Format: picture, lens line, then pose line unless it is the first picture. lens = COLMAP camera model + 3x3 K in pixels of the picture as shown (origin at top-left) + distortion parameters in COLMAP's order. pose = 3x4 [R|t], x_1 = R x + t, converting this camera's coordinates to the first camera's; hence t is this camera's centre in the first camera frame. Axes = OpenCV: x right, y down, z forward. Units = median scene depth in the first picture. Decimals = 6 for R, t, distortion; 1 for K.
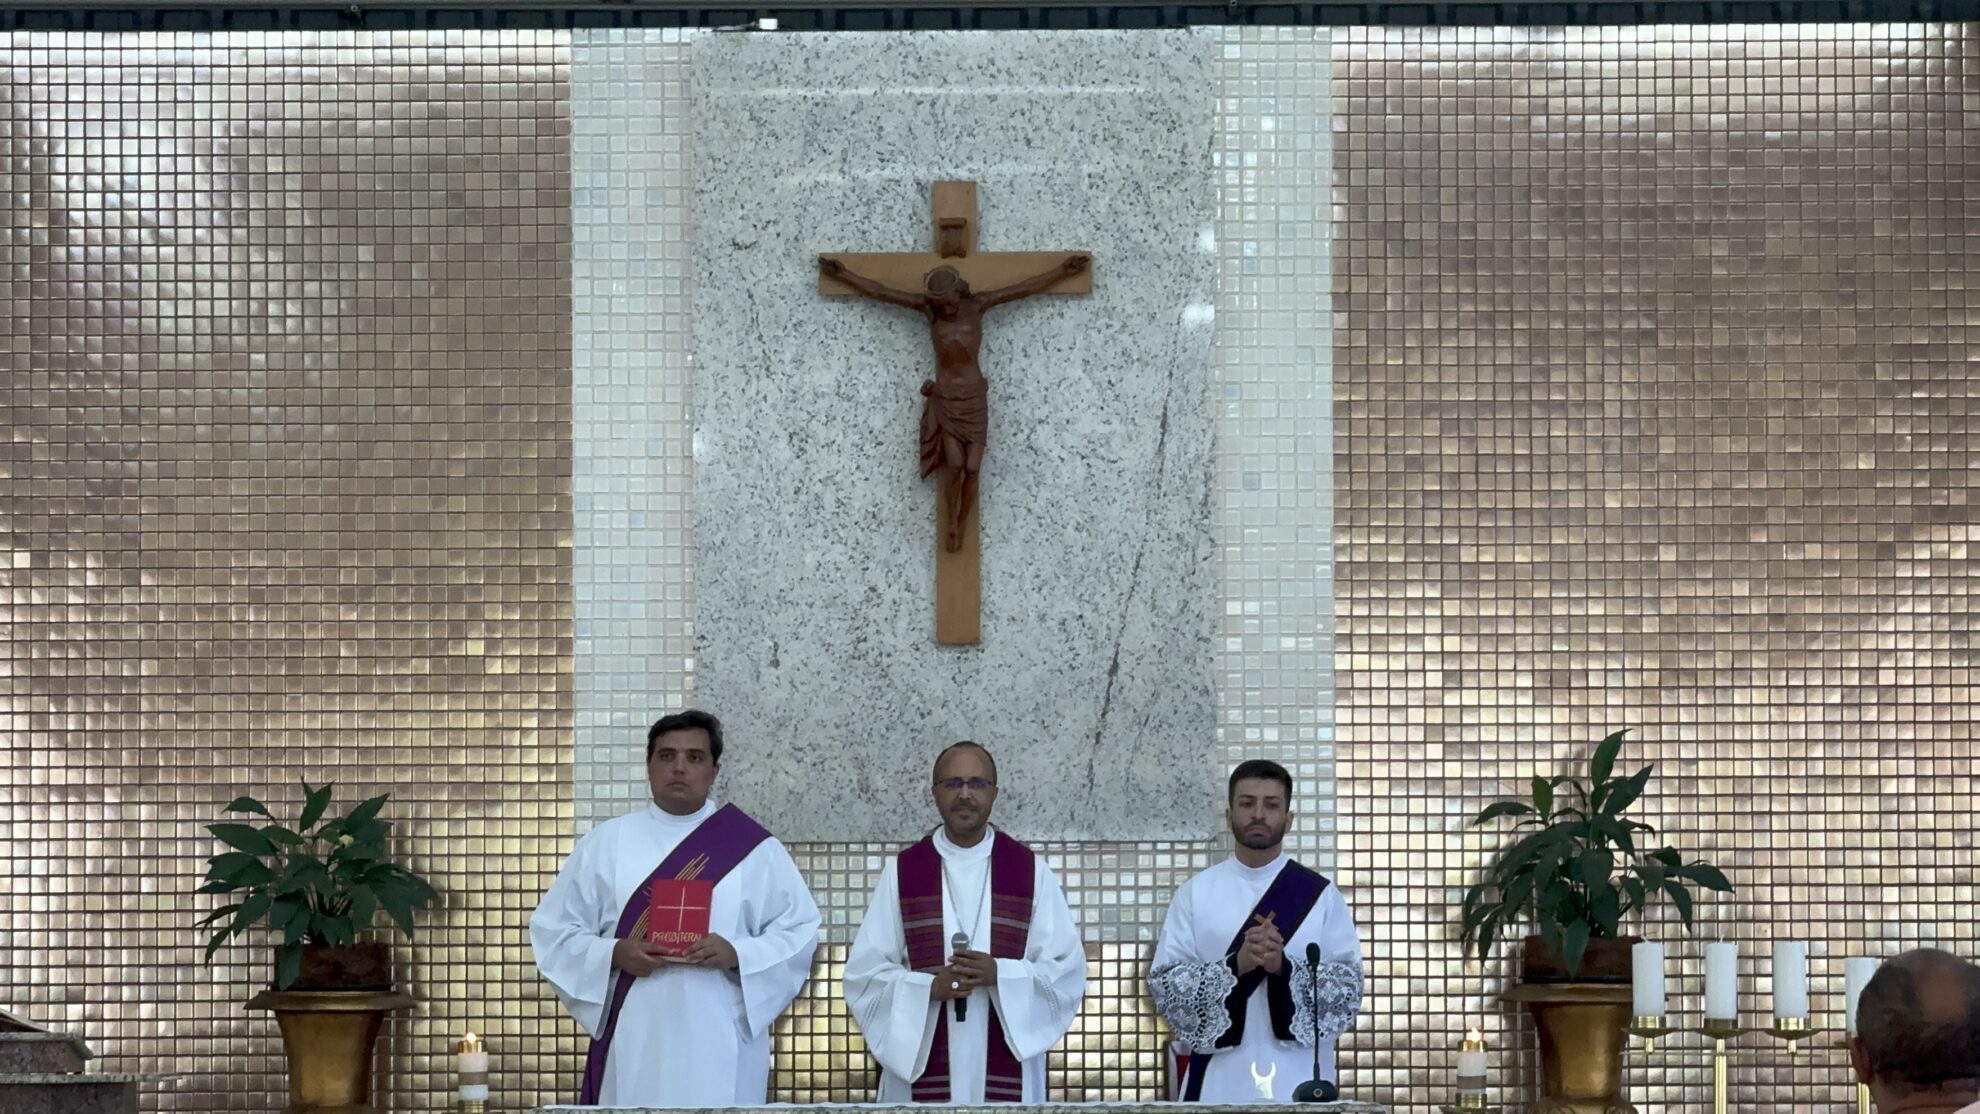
lens RADIAL K [[8276.9, 0, 951.6], [0, 8276.9, 501.3], [0, 0, 1]] dist [0.096574, 0.000000]
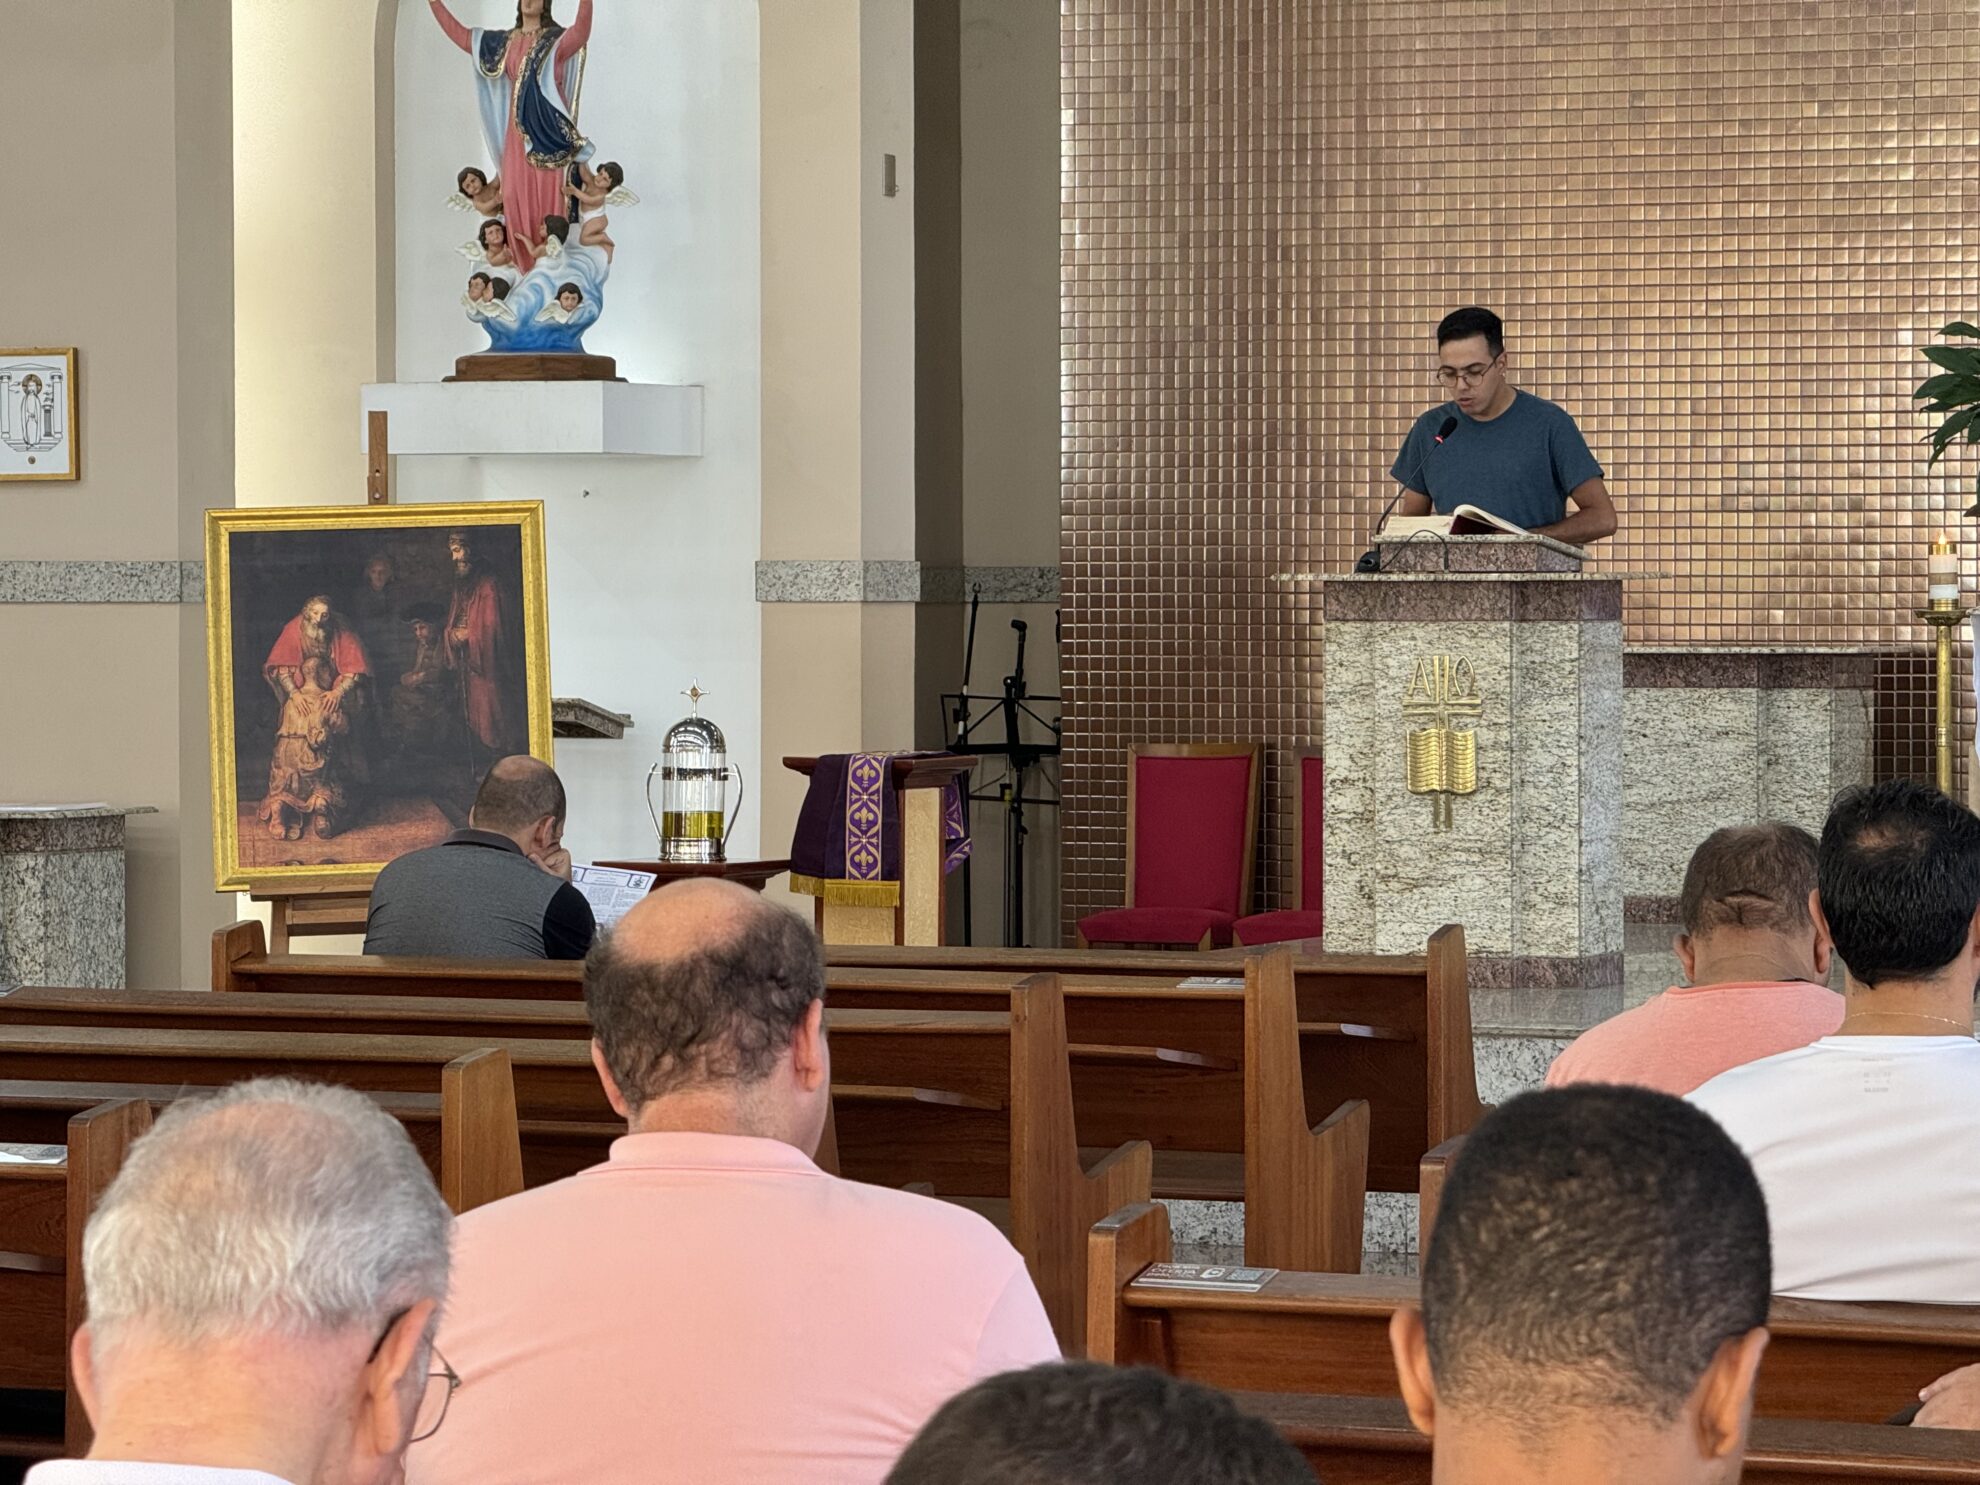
lens RADIAL K [[6800.5, 0, 1002.7], [0, 6800.5, 730.9], [0, 0, 1]] dist [0.234343, 0.000000]
pose [[0.921727, 0.012816, -0.387626, 0.142491], [0.021763, 0.996170, 0.084685, 0.010078], [0.387227, -0.086493, 0.917918, 0.120016]]
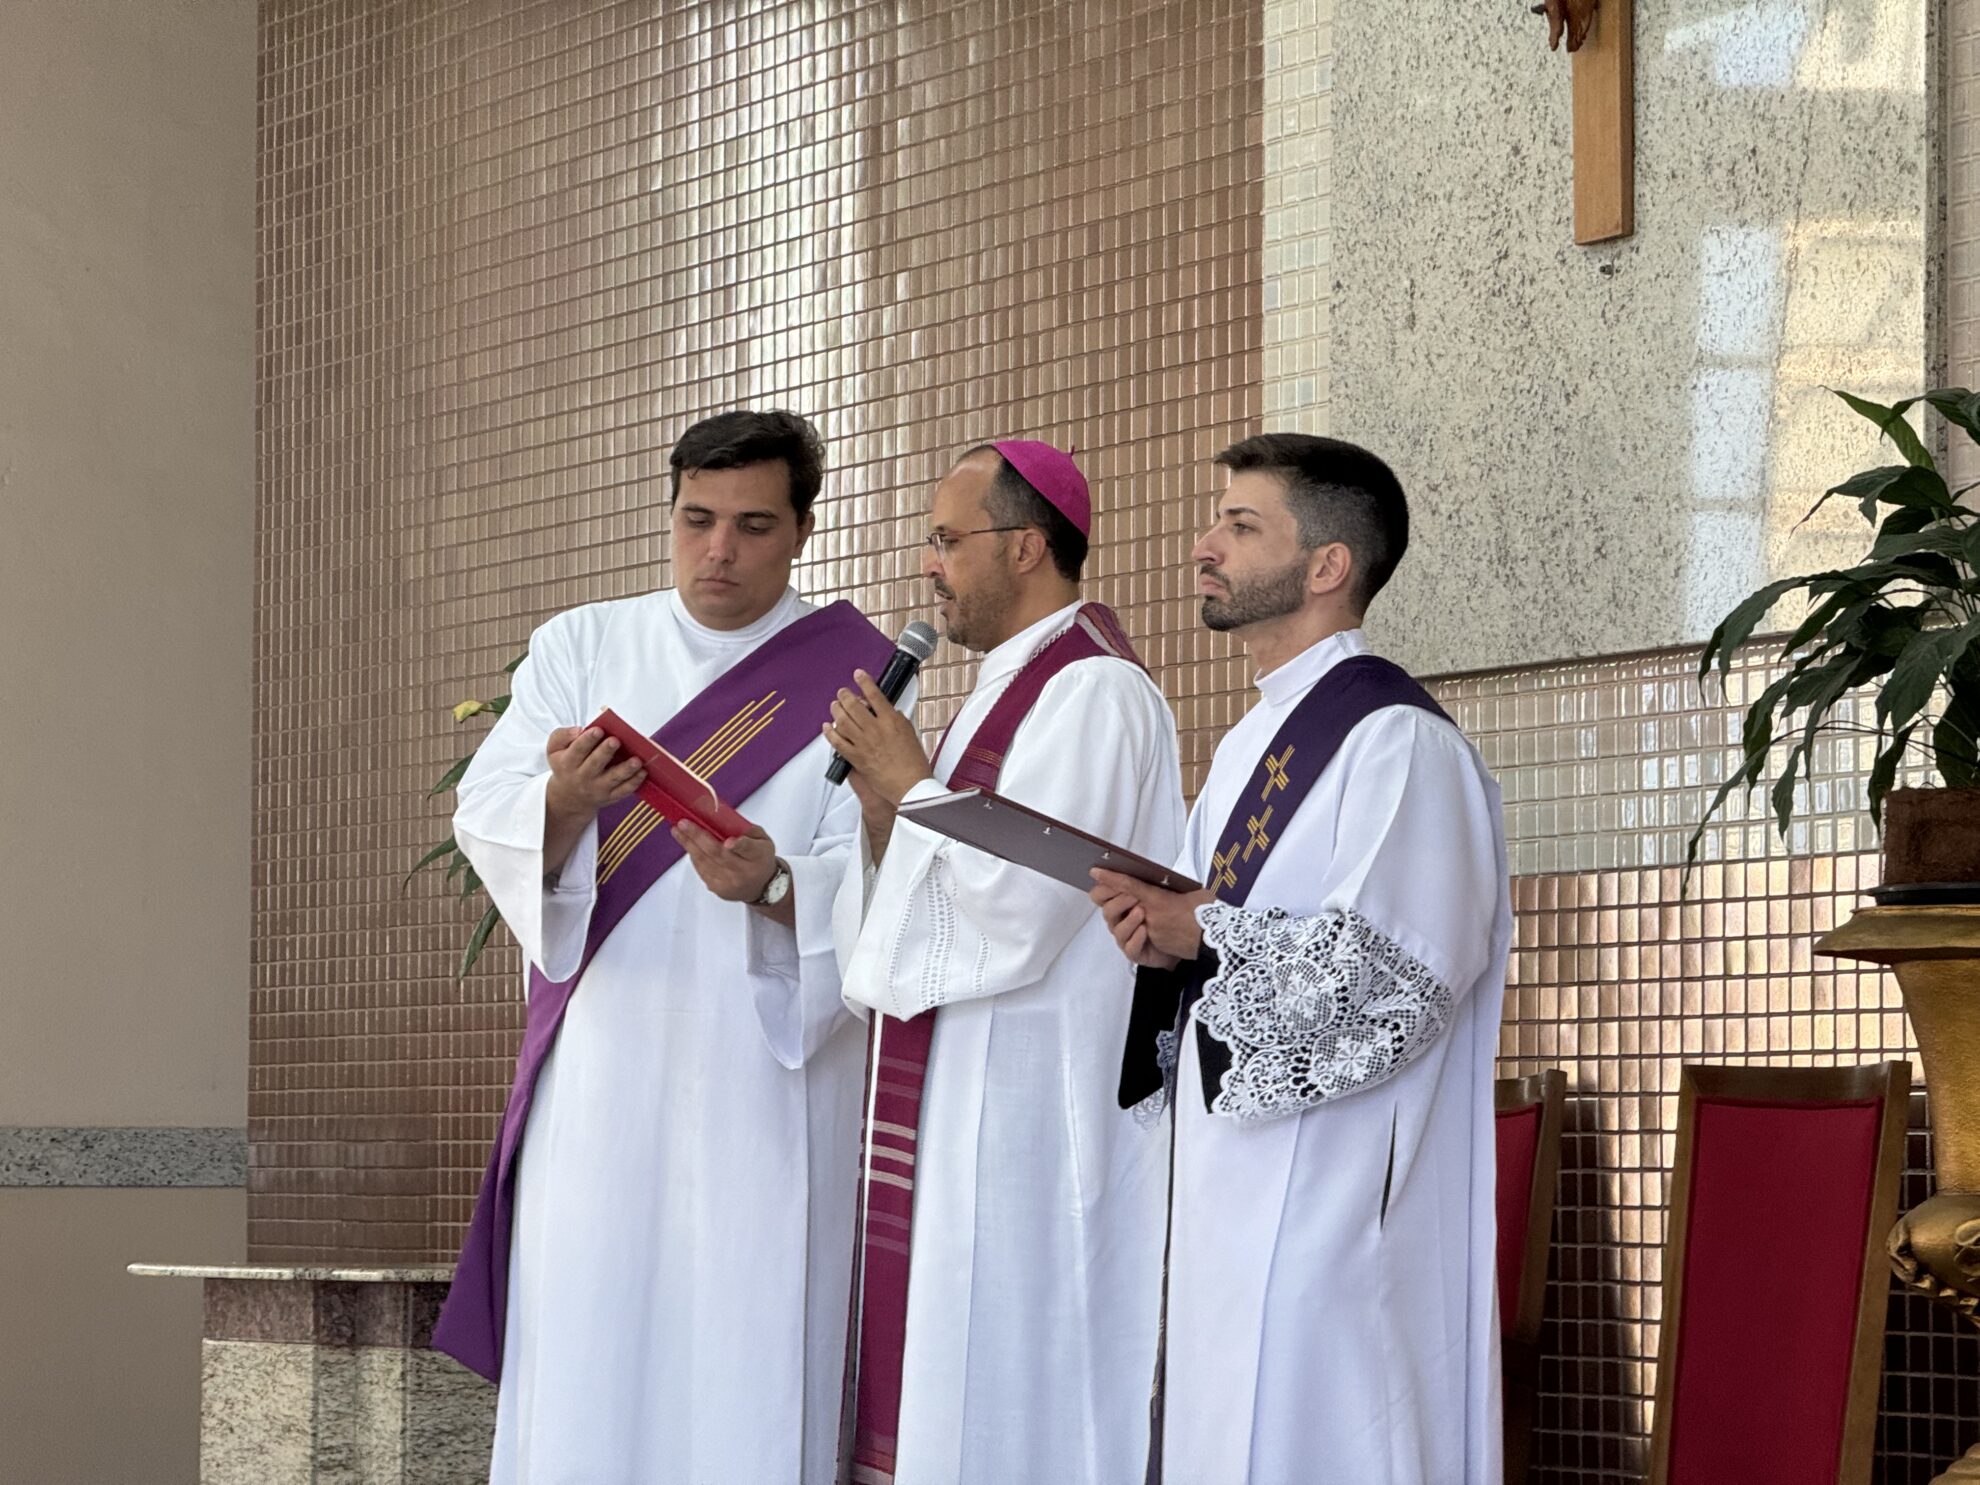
lens RADIAL K [[6800.5, 0, 944.6], [0, 6800.5, 734.4], [0, 0, 1]] dist [0.234343, 0.000000]
pose [[0.471028, -0.048749, -0.880770, 0.327680], [0.044396, 0.998517, -0.031524, 0.056291], [0.881000, -0.024254, 0.472494, 0.778682]]
